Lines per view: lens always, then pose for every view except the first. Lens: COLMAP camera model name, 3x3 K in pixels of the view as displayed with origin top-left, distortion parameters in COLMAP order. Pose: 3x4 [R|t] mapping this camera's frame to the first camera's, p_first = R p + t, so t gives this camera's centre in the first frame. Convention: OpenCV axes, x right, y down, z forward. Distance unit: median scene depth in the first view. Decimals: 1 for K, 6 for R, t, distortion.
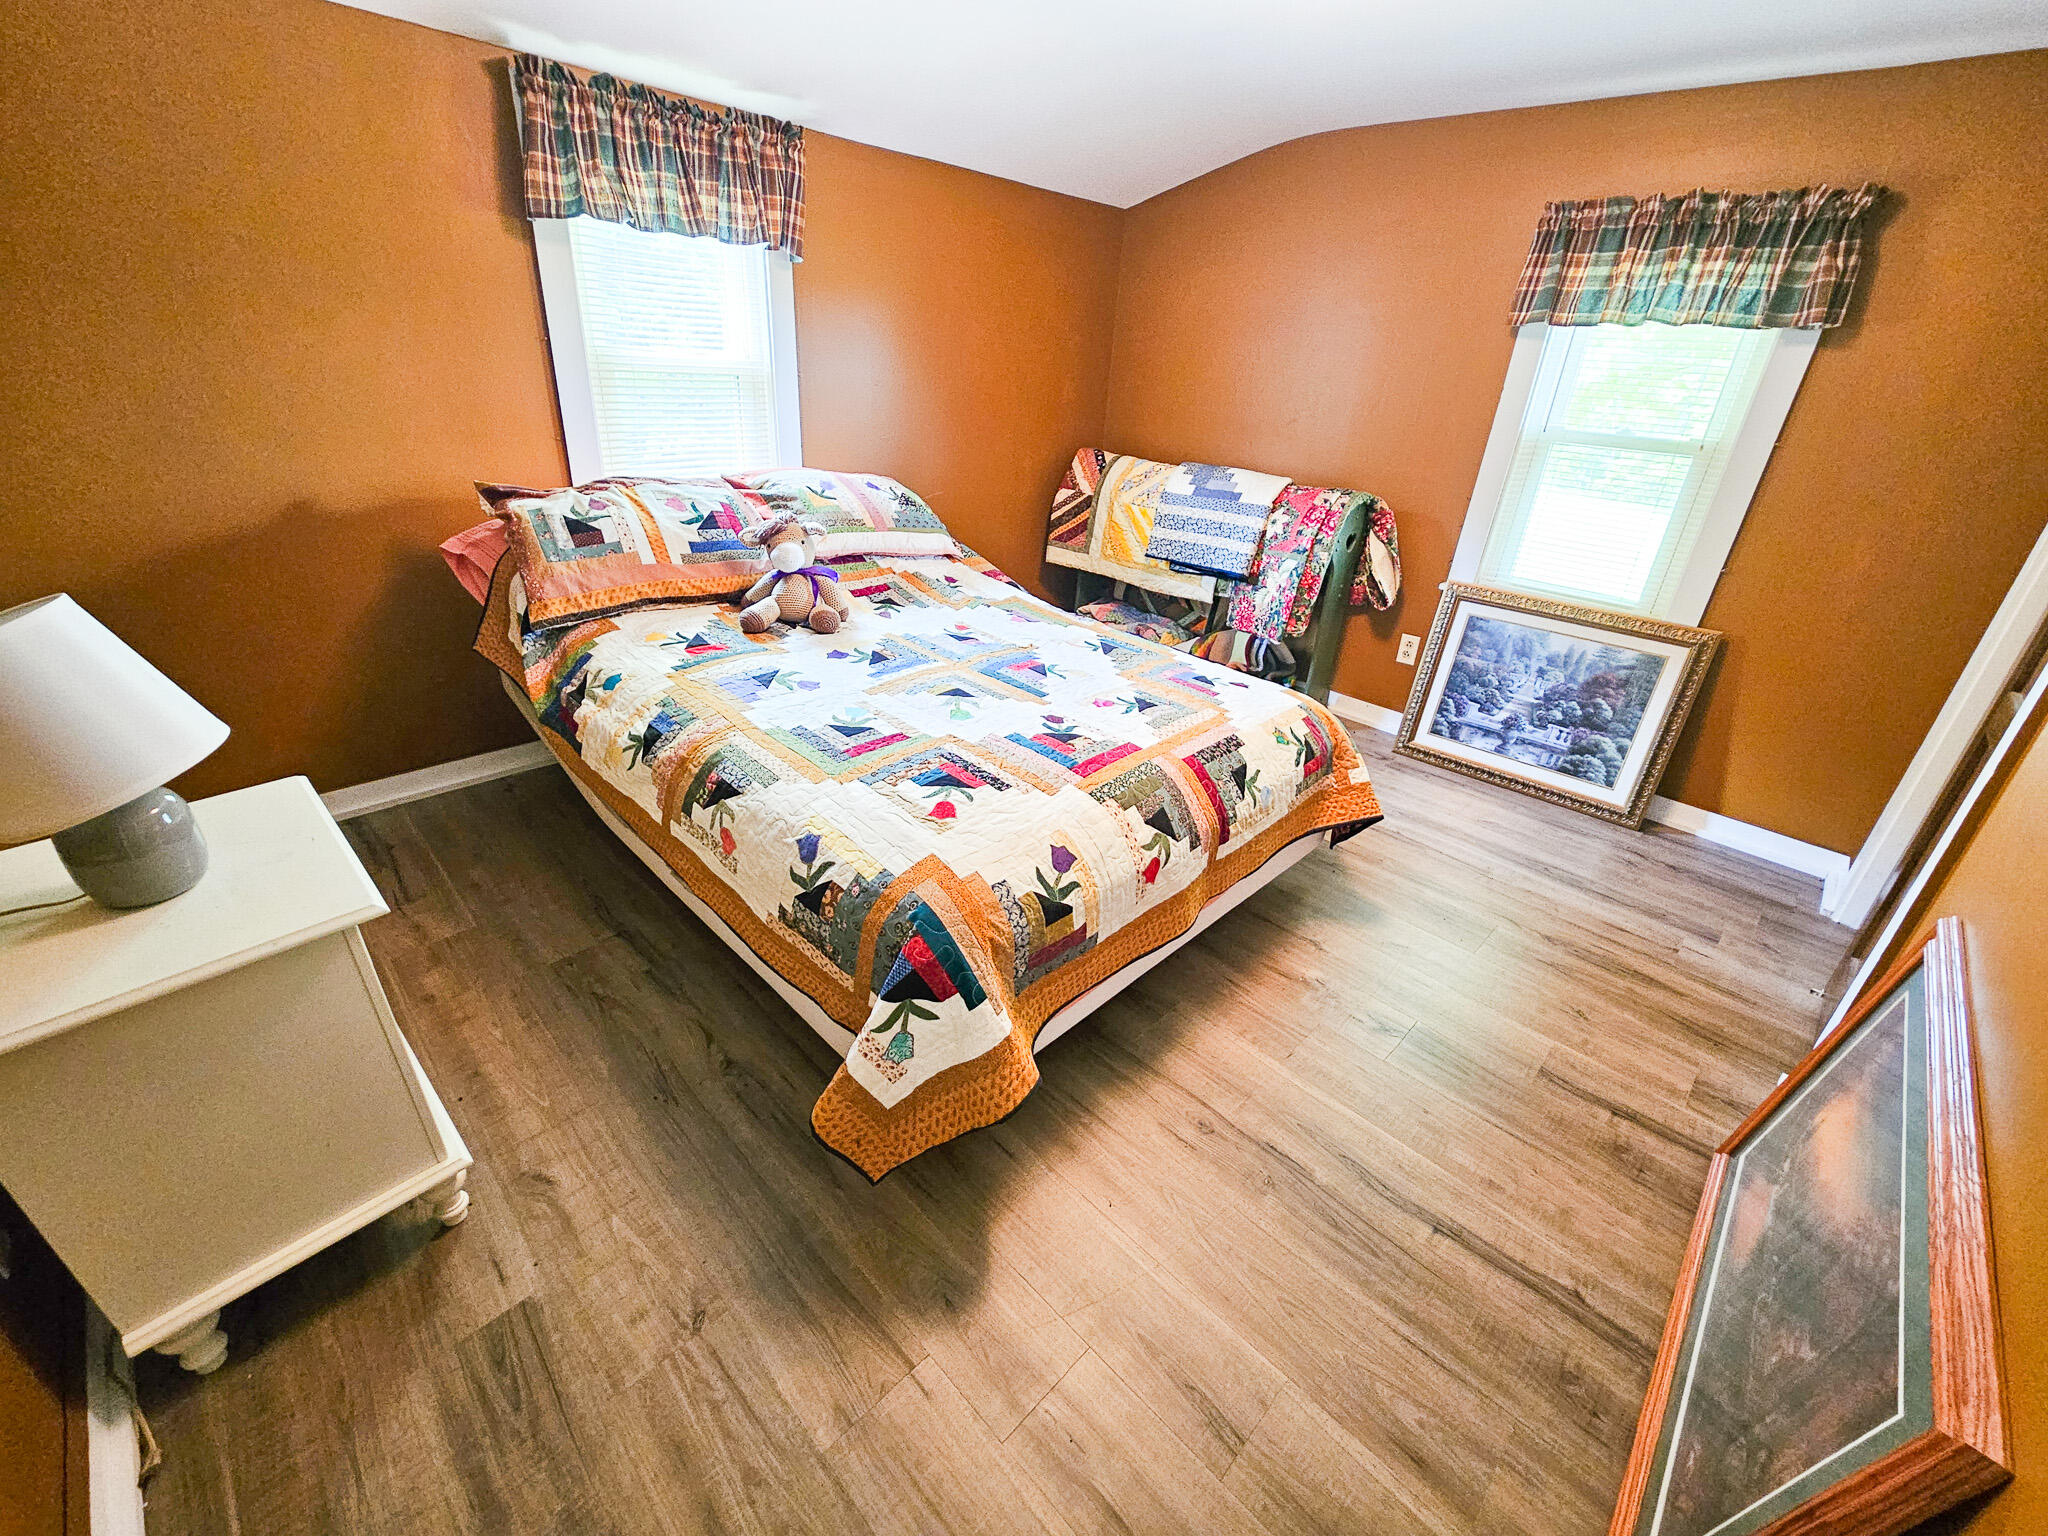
lens RADIAL K [[841.7, 0, 1027.6], [0, 841.7, 760.1], [0, 0, 1]] dist [-0.000790, 0.000015]
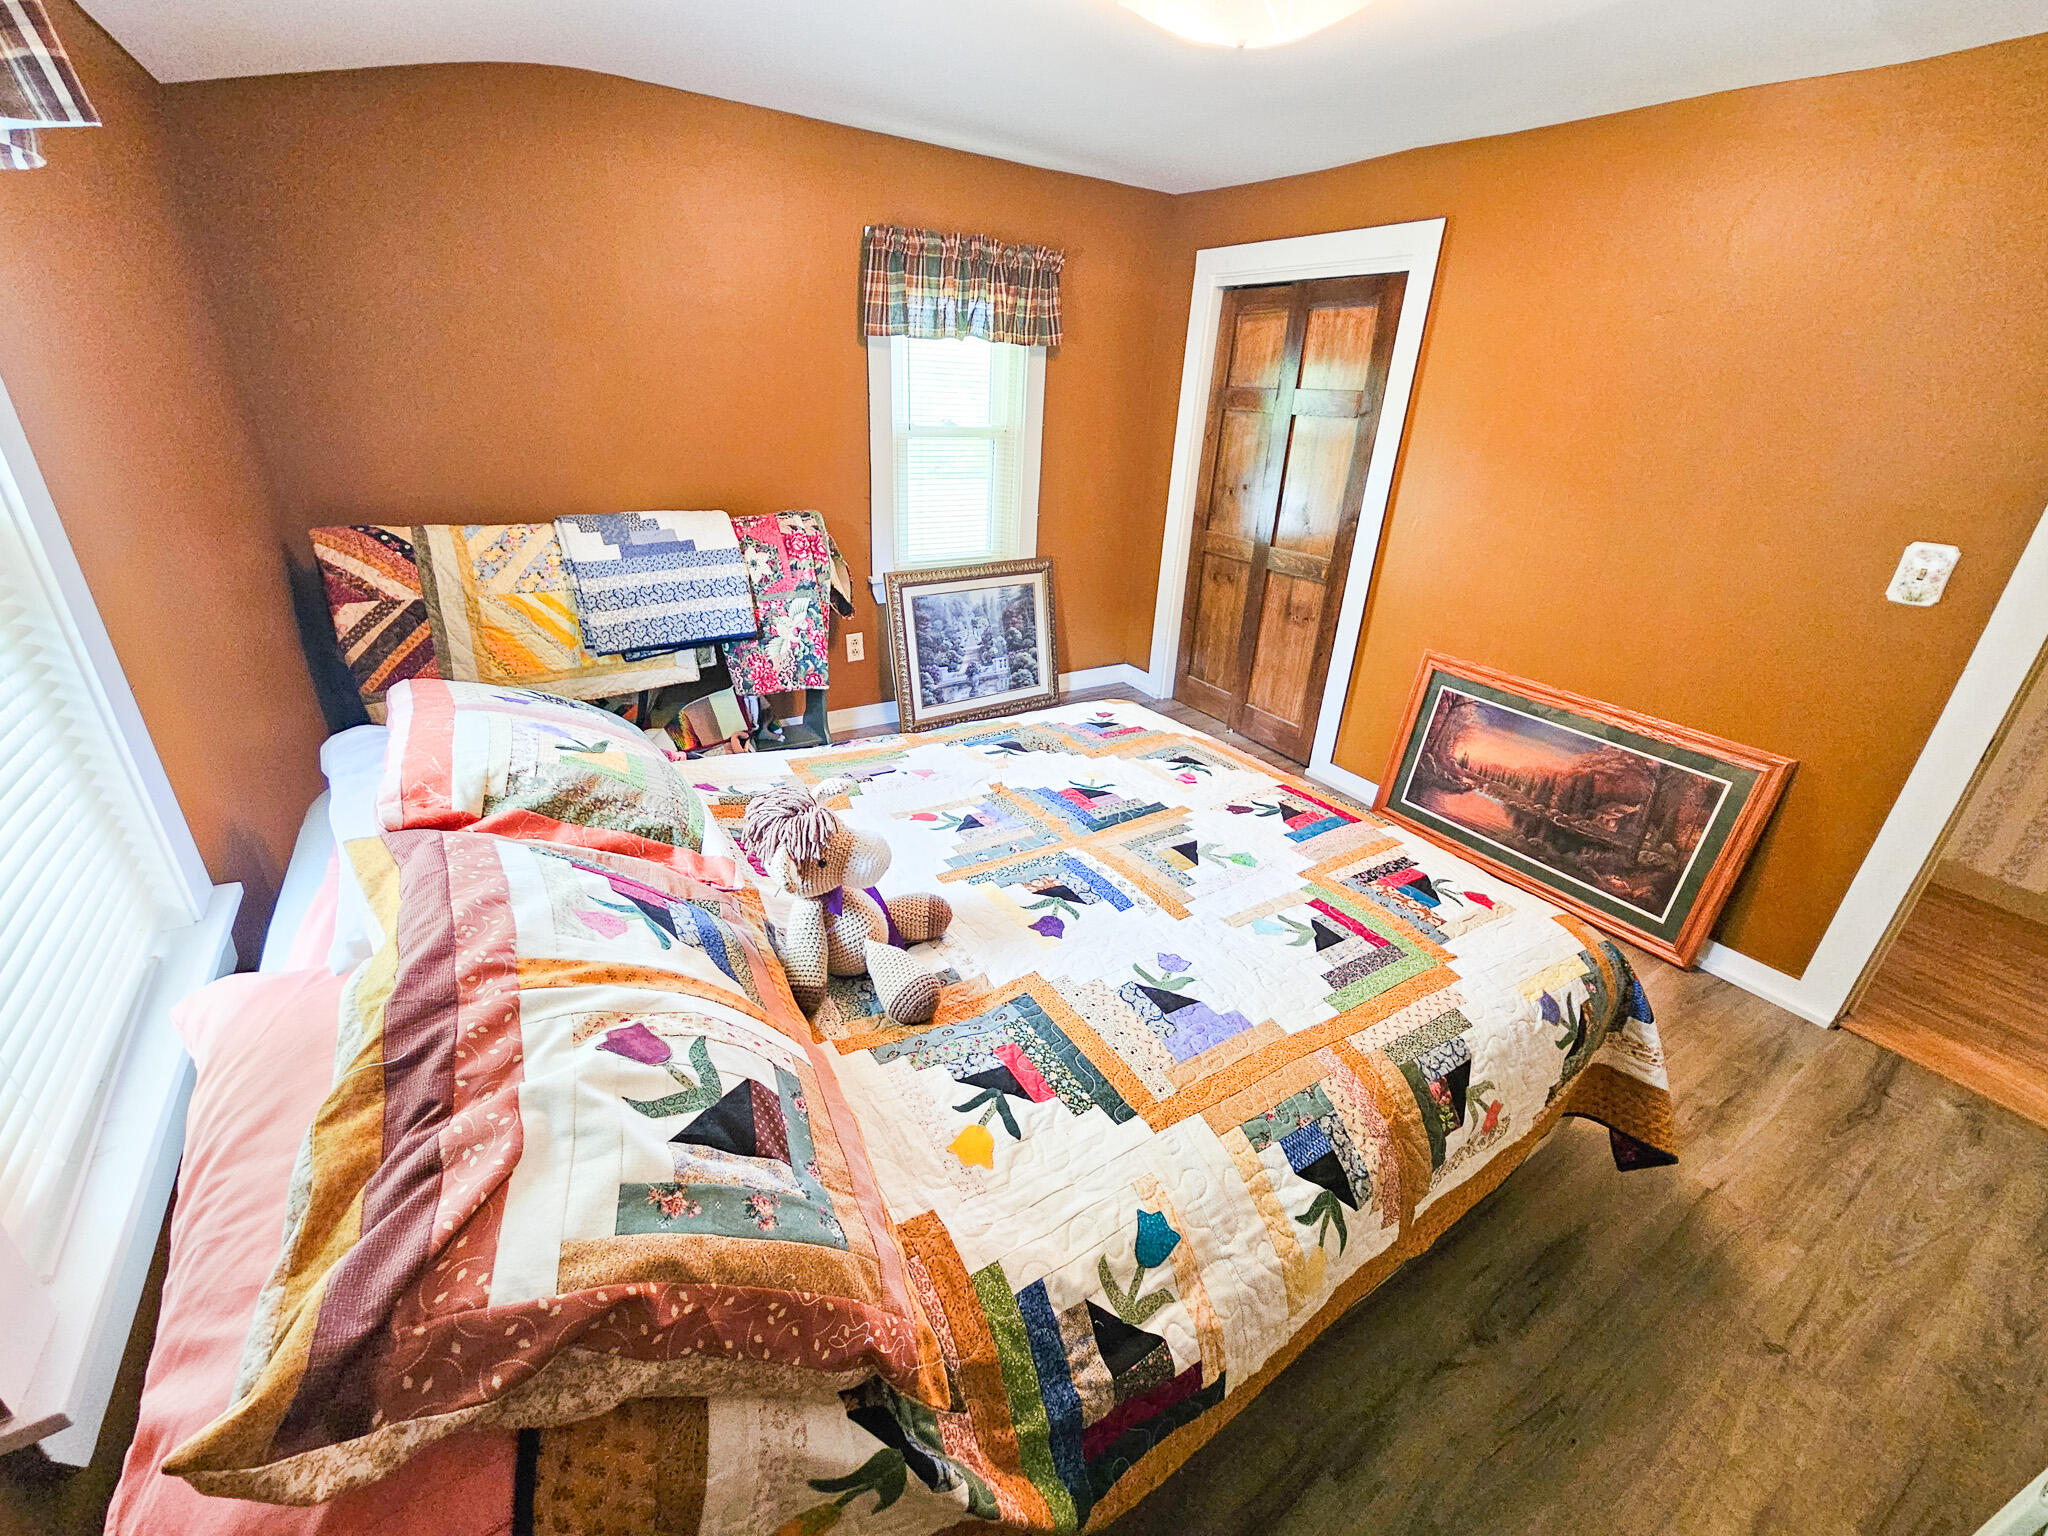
lens RADIAL K [[841.7, 0, 1027.6], [0, 841.7, 760.1], [0, 0, 1]] dist [-0.000790, 0.000015]
pose [[0.215768, -0.451411, 0.865836, -0.533432], [0.390003, 0.852764, 0.347406, -0.338881], [-0.895177, 0.262720, 0.360051, 0.560082]]
